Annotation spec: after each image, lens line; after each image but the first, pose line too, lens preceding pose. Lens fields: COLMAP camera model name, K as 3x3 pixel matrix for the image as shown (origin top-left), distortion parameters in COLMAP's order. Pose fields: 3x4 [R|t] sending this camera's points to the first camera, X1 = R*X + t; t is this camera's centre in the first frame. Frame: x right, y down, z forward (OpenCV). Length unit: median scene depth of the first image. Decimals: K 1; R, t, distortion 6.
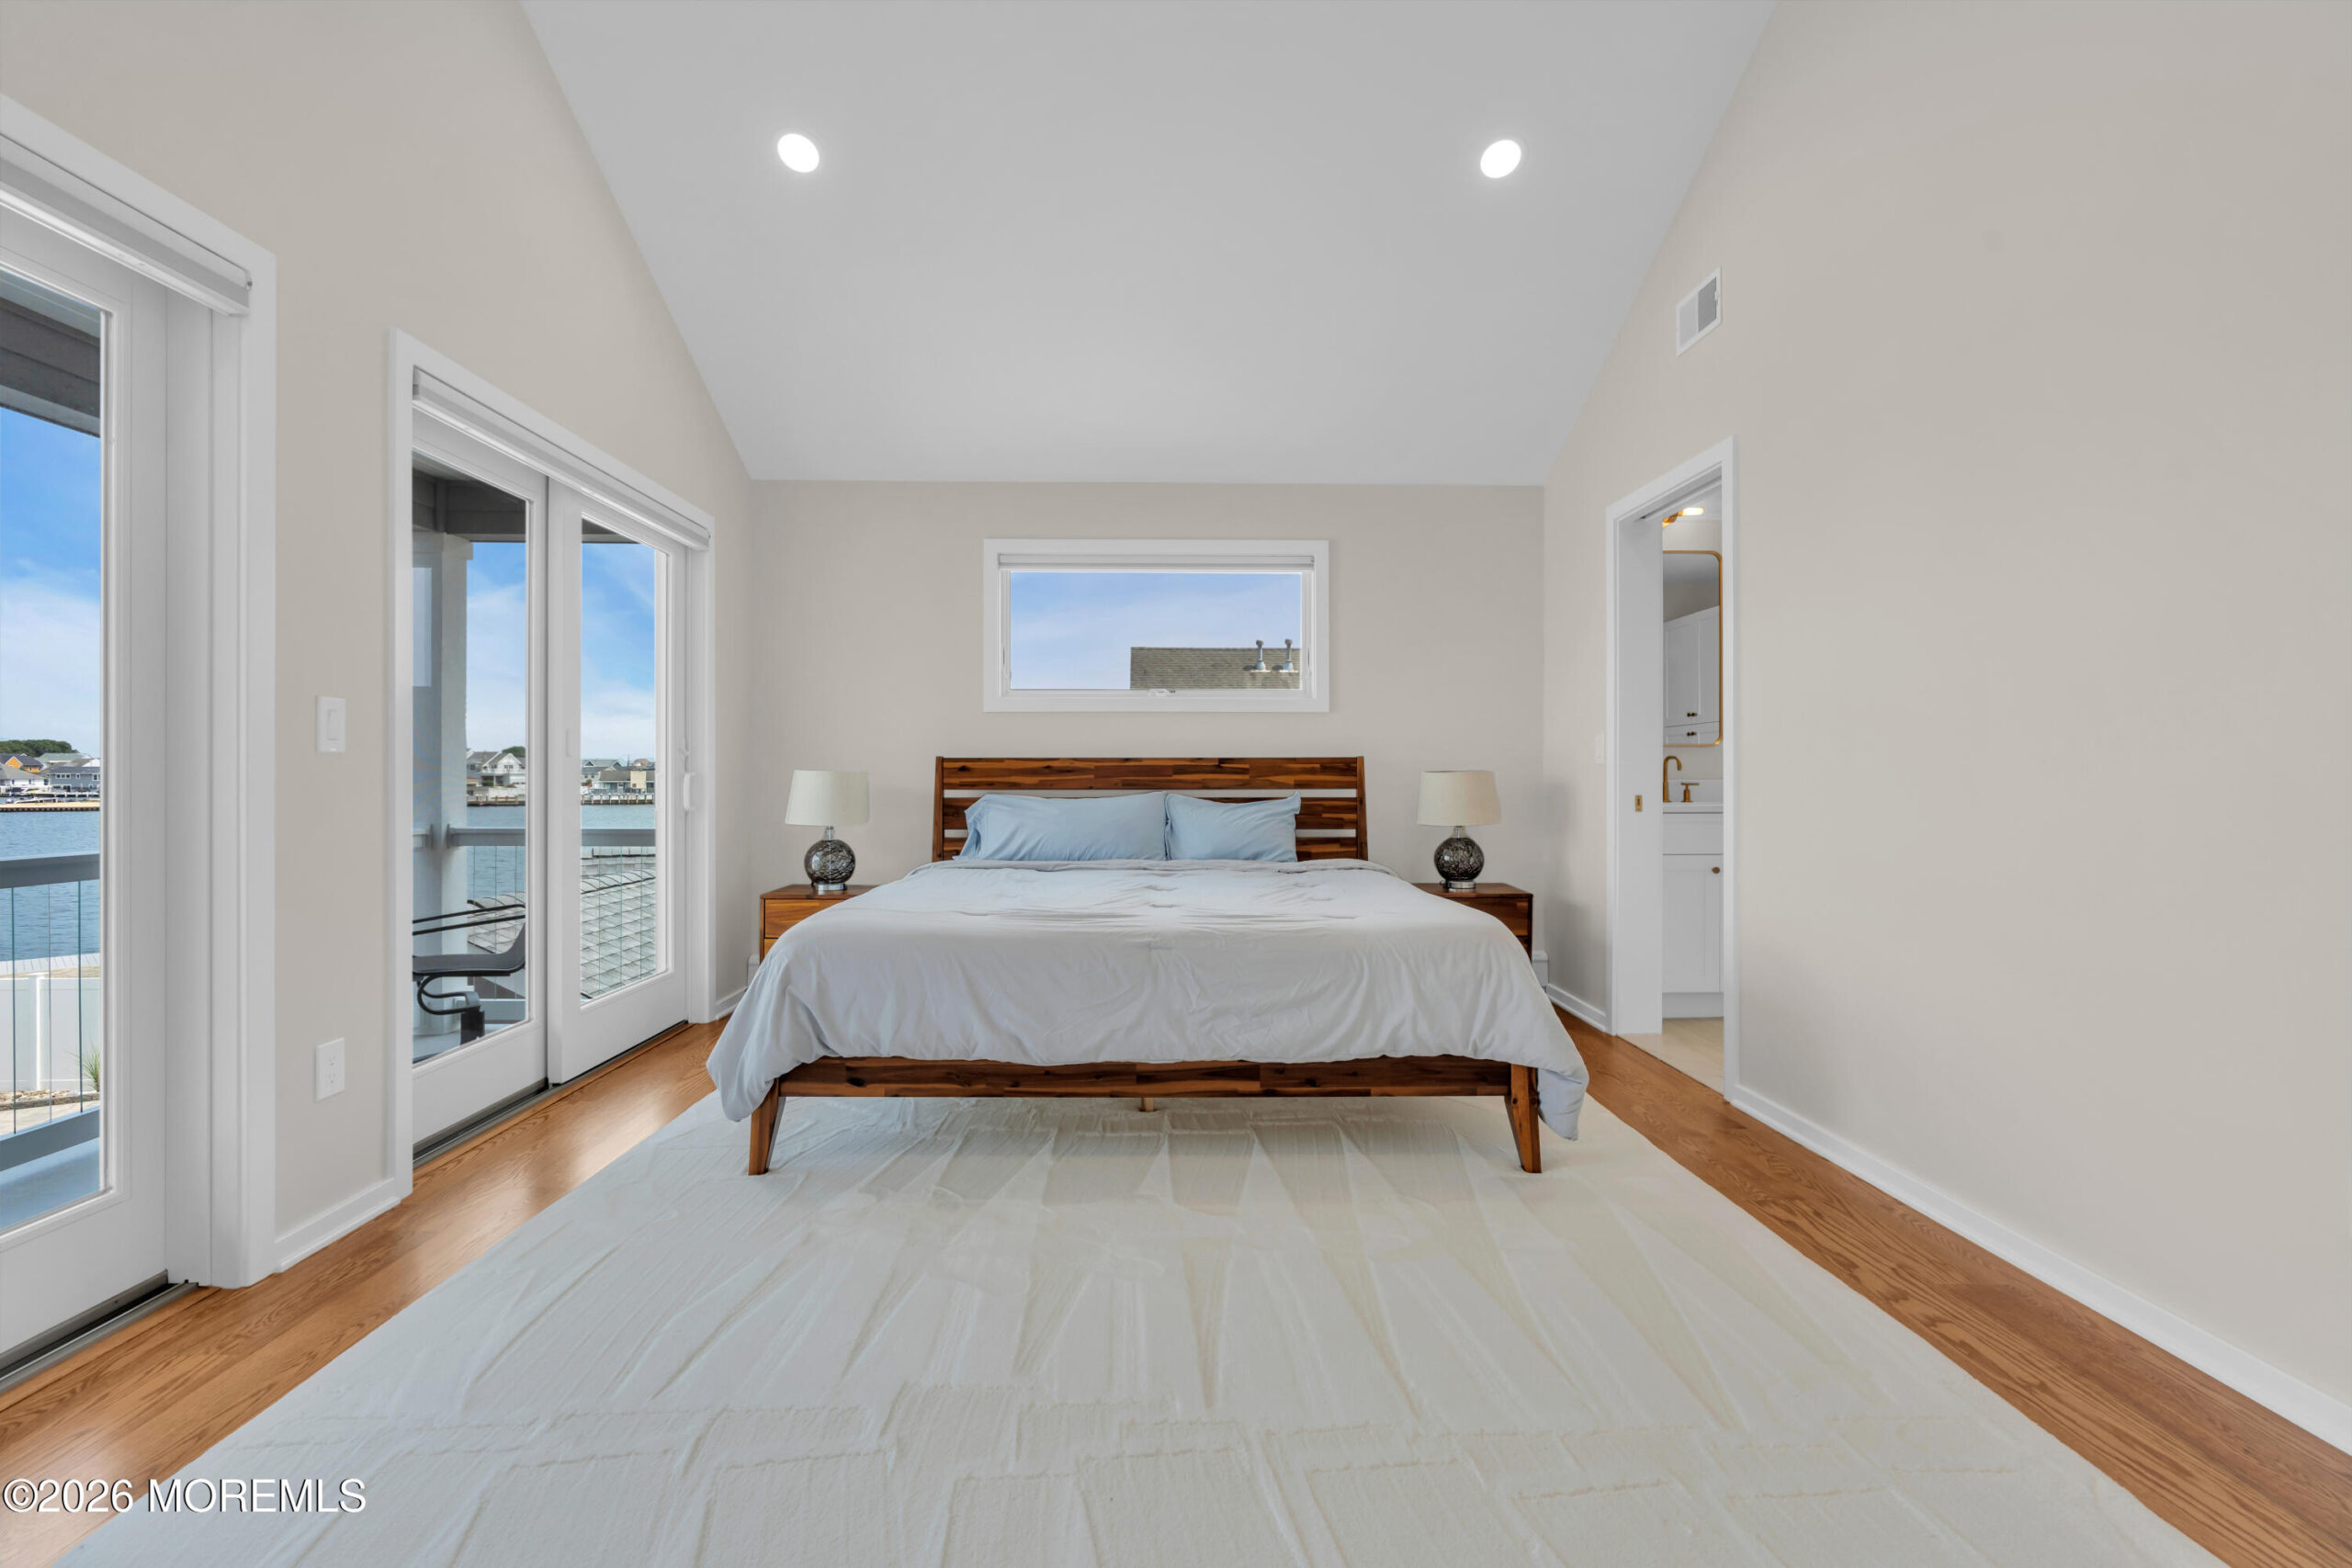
lens RADIAL K [[1052.6, 0, 1171.9], [0, 1052.6, 775.8], [0, 0, 1]] dist [-0.003414, 0.000480]
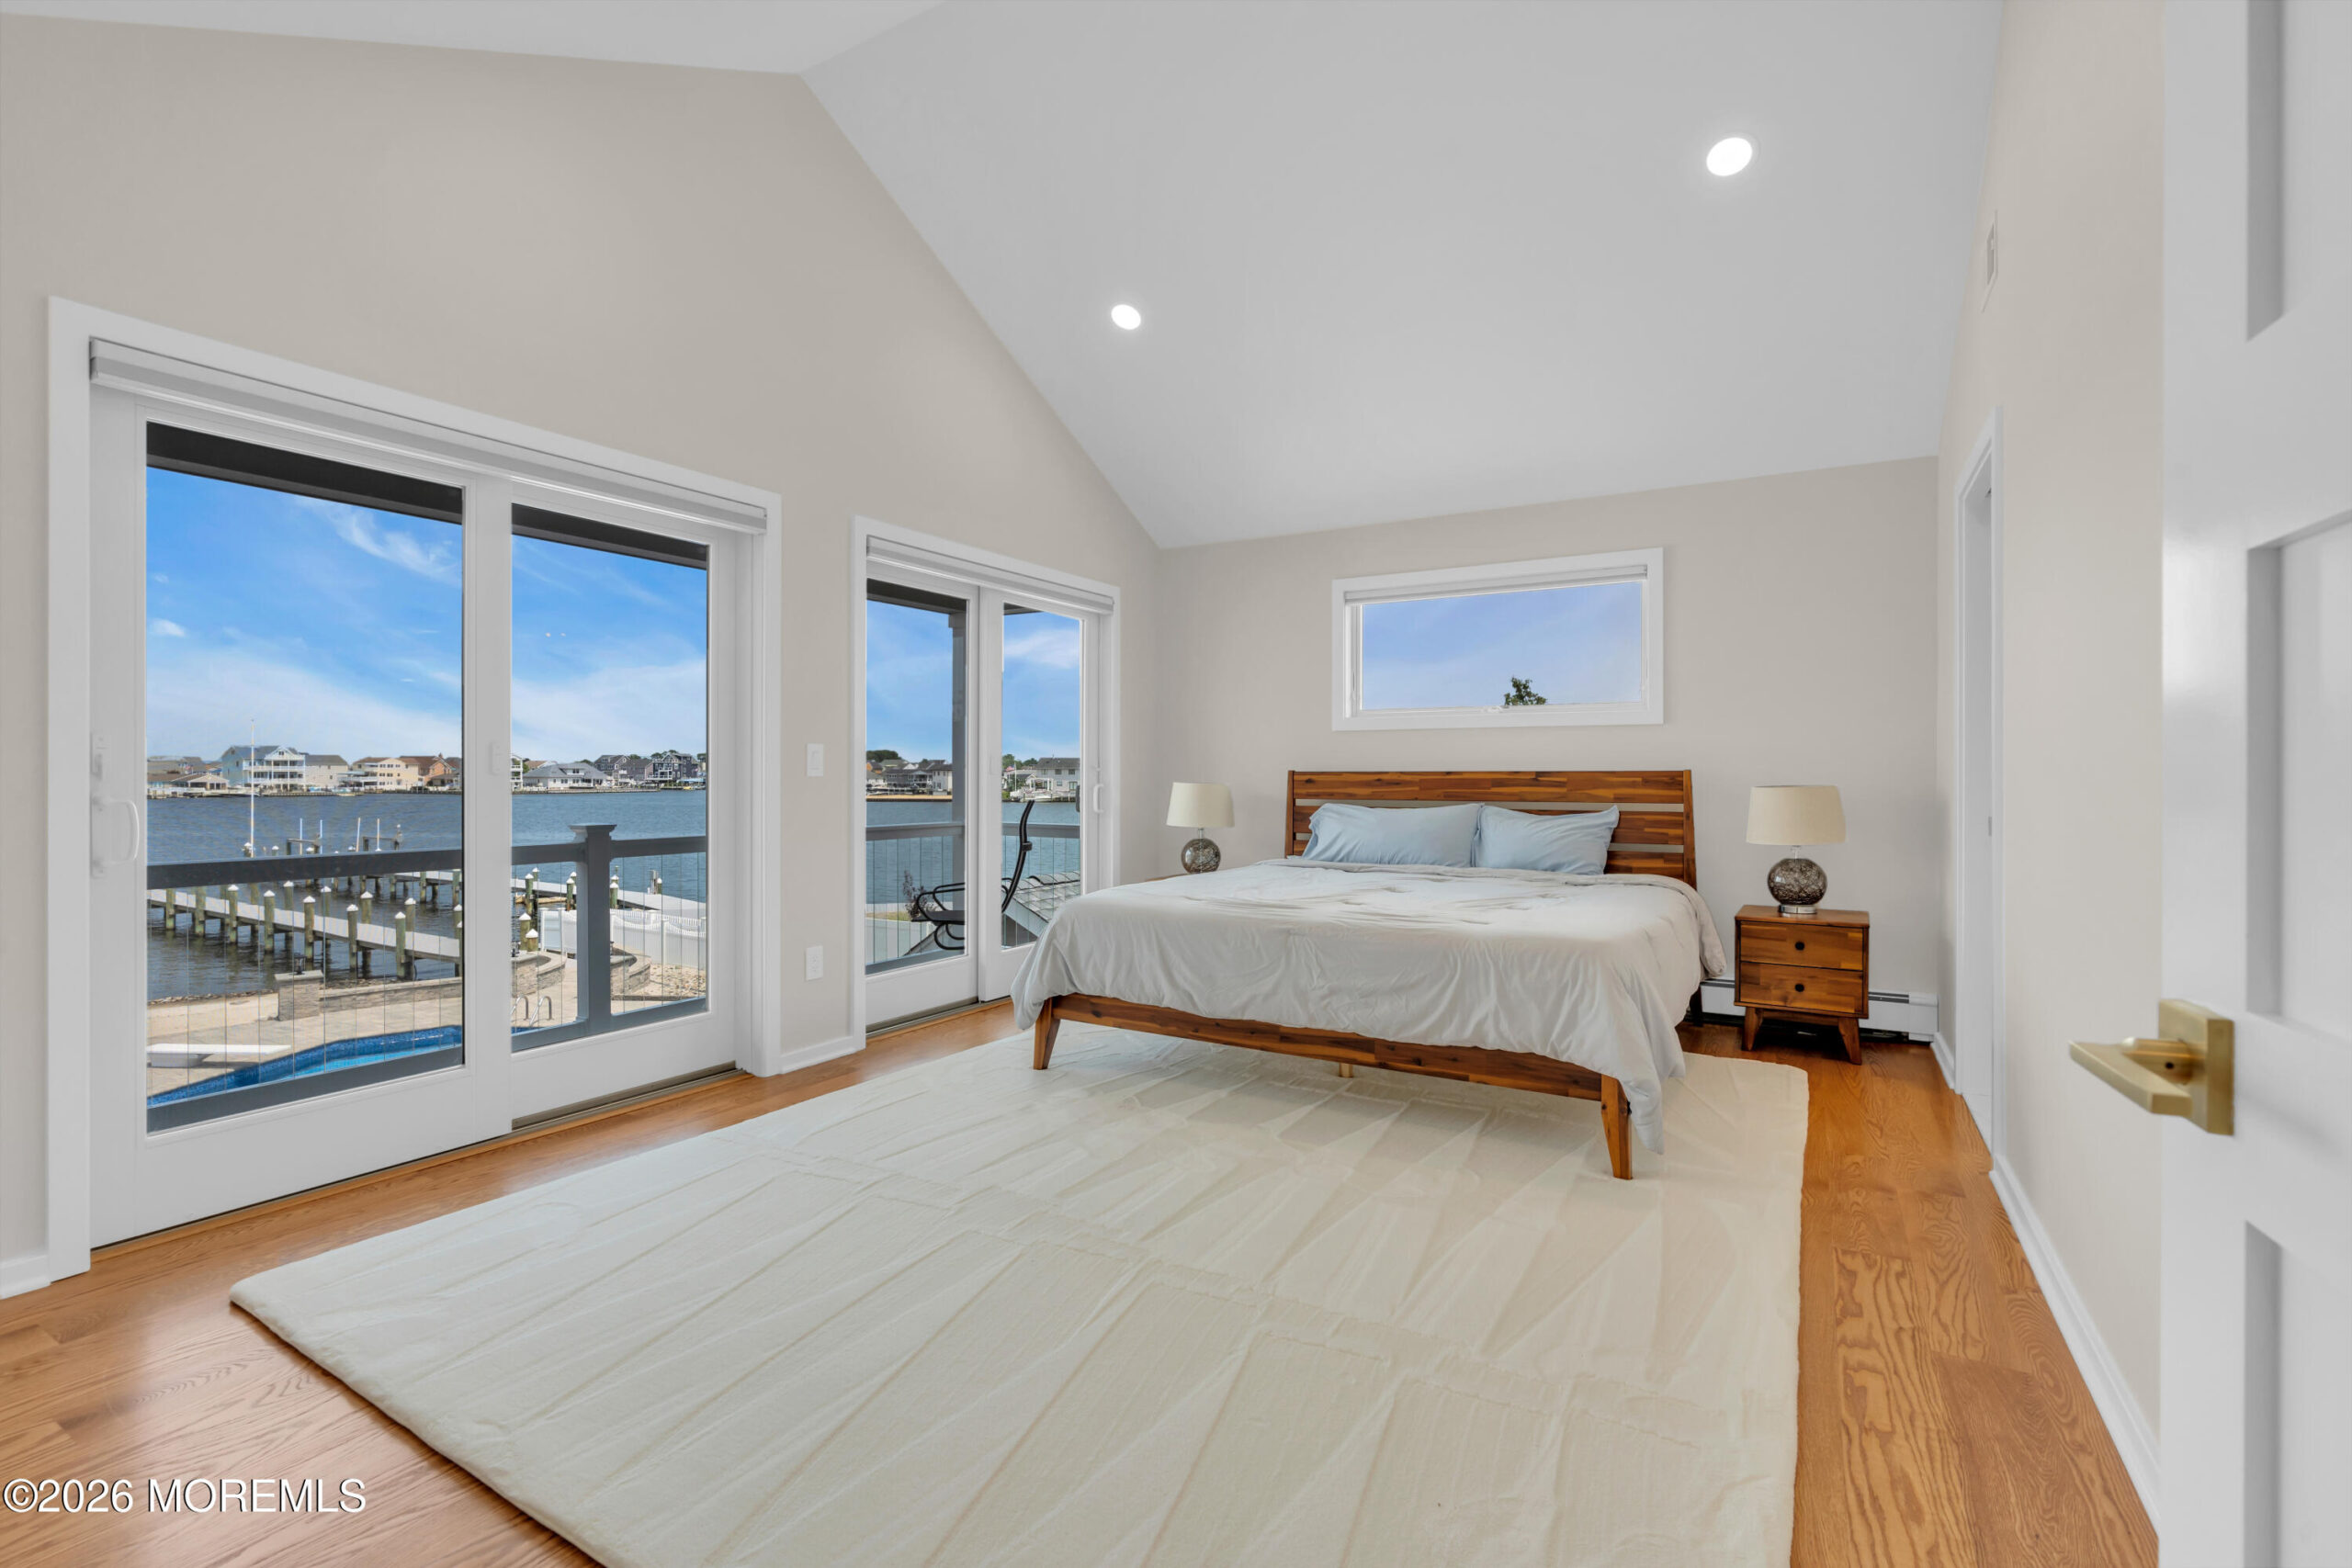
lens RADIAL K [[1060.5, 0, 1173.9], [0, 1060.5, 778.1], [0, 0, 1]] dist [-0.004160, -0.000102]
pose [[0.847331, 0.002580, -0.531058, 0.395399], [-0.001704, 0.999996, 0.002140, -0.016099], [0.531062, -0.000908, 0.847332, -0.094622]]
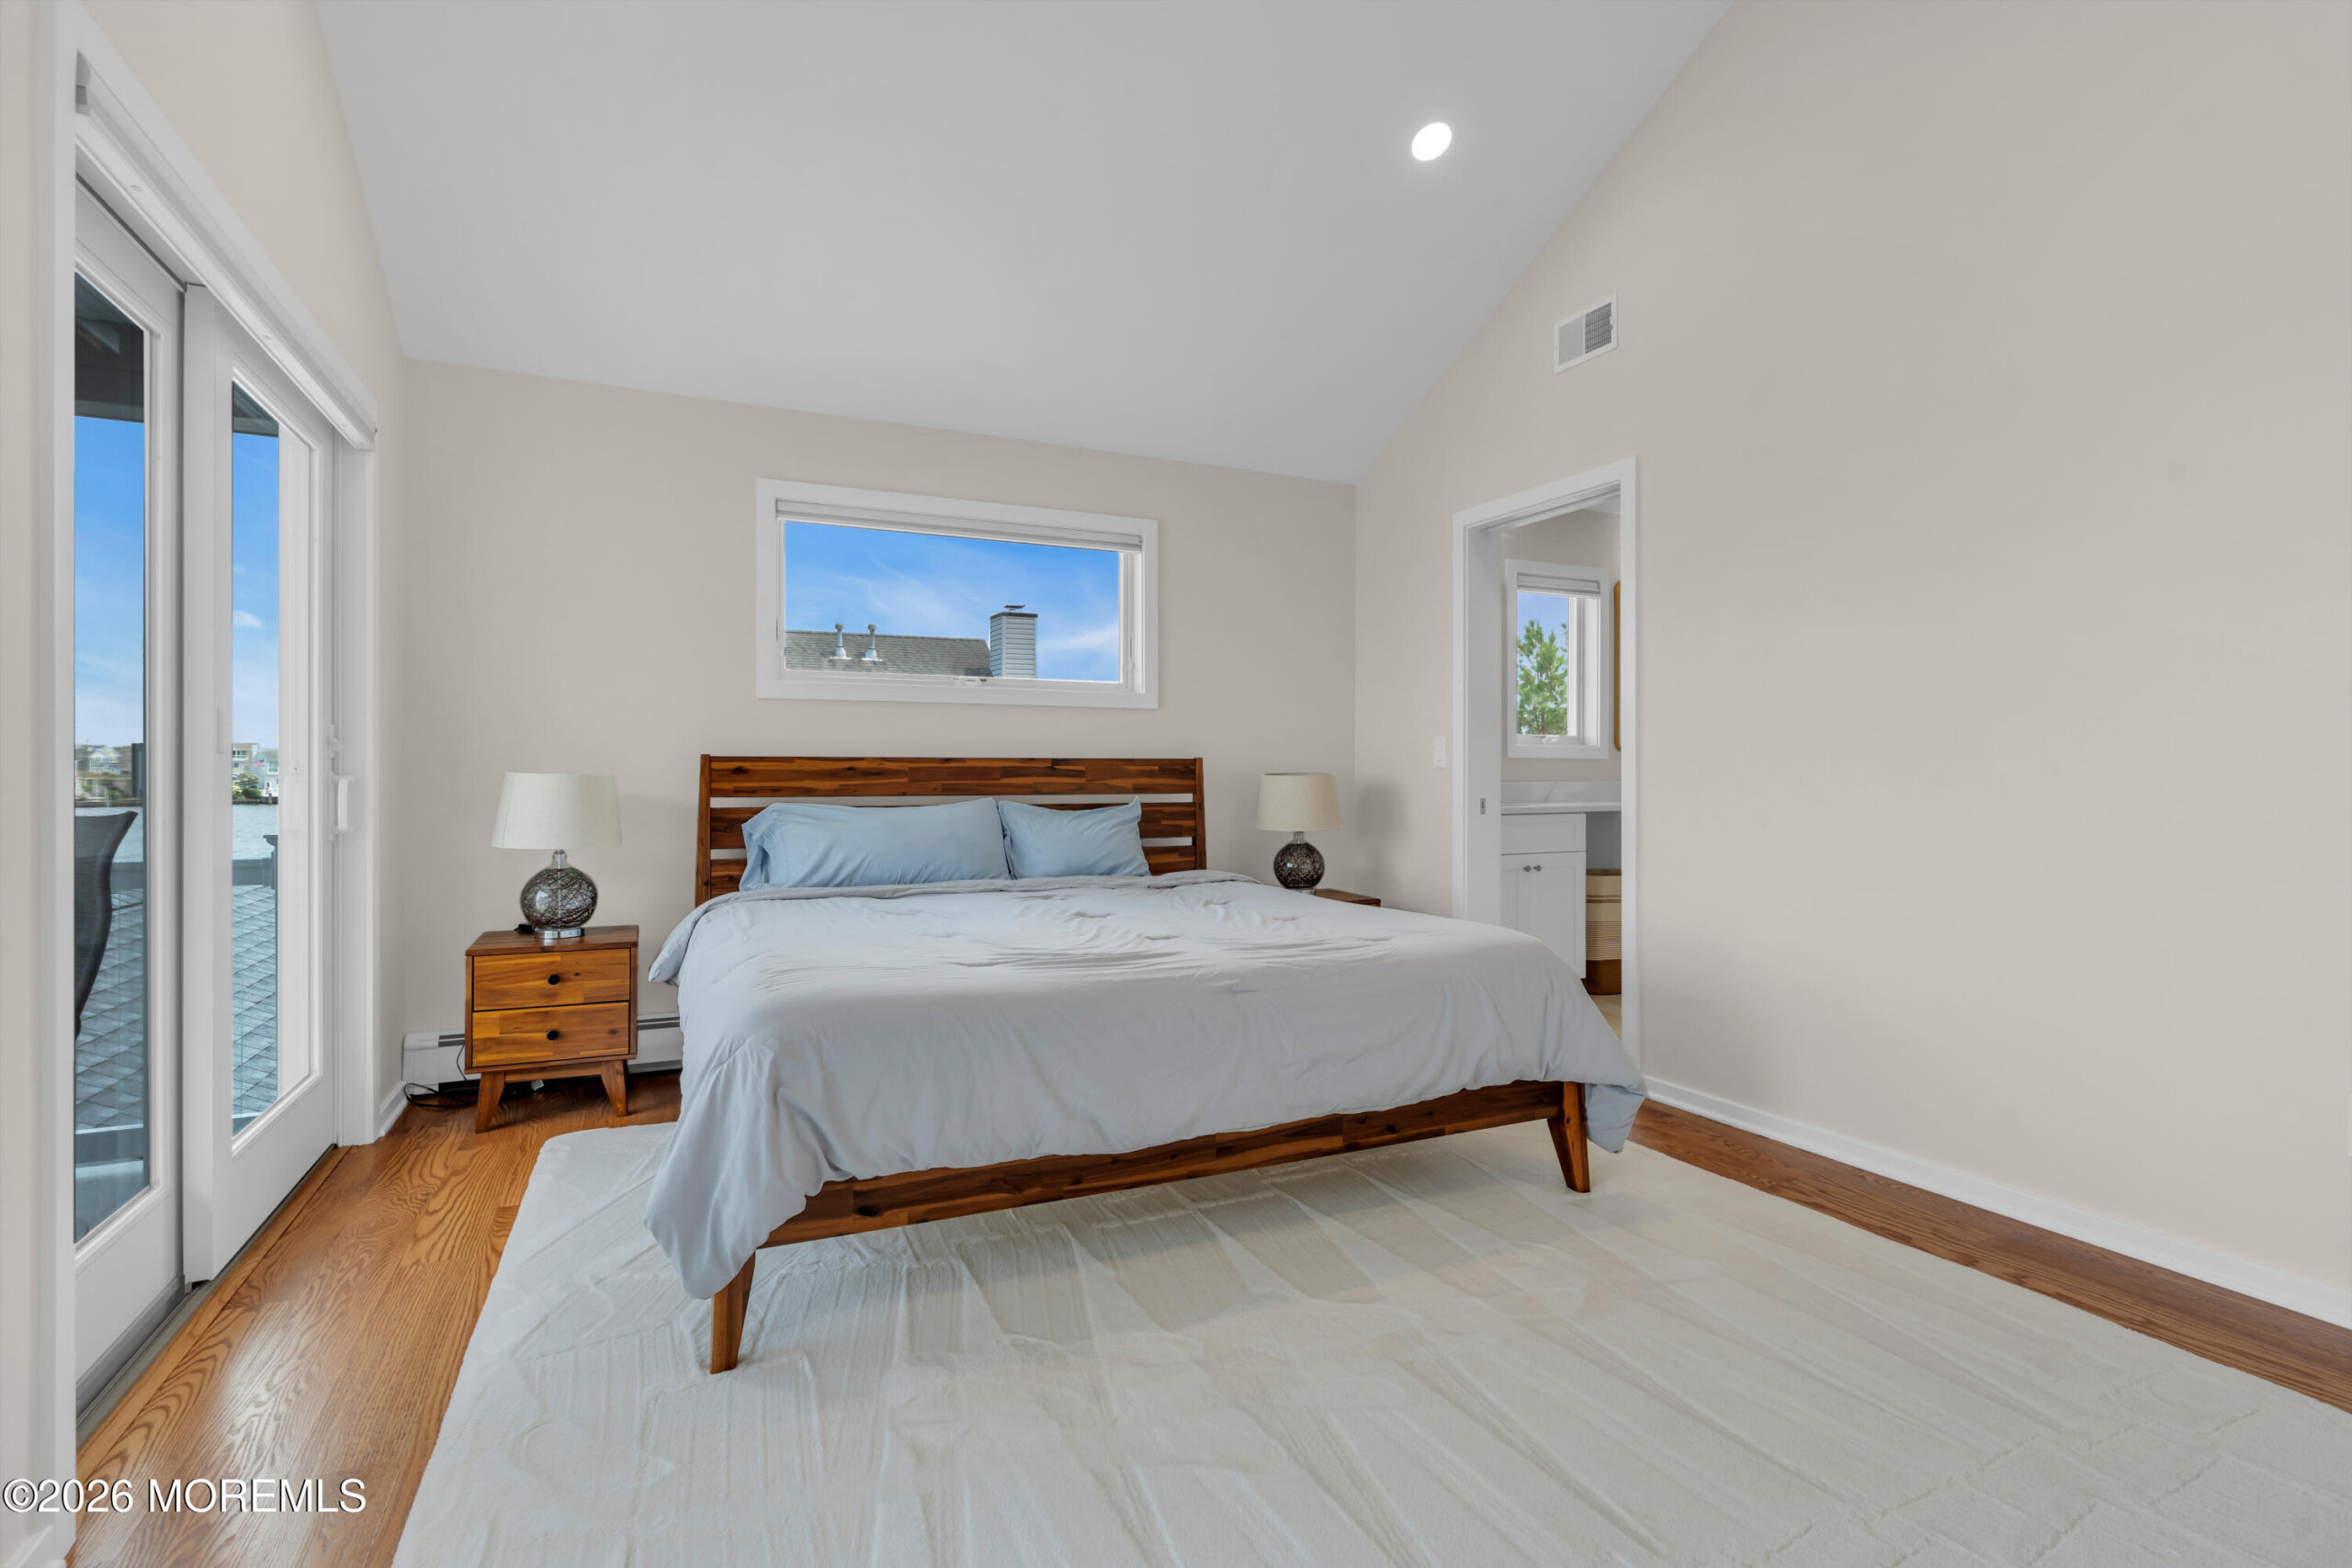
lens RADIAL K [[1098.5, 0, 1168.9], [0, 1098.5, 775.8], [0, 0, 1]] dist [-0.003055, -0.000350]
pose [[0.914492, -0.000290, 0.404604, -0.313875], [-0.000873, 0.999996, 0.002690, -0.007020], [-0.404603, -0.002813, 0.914488, 0.173363]]
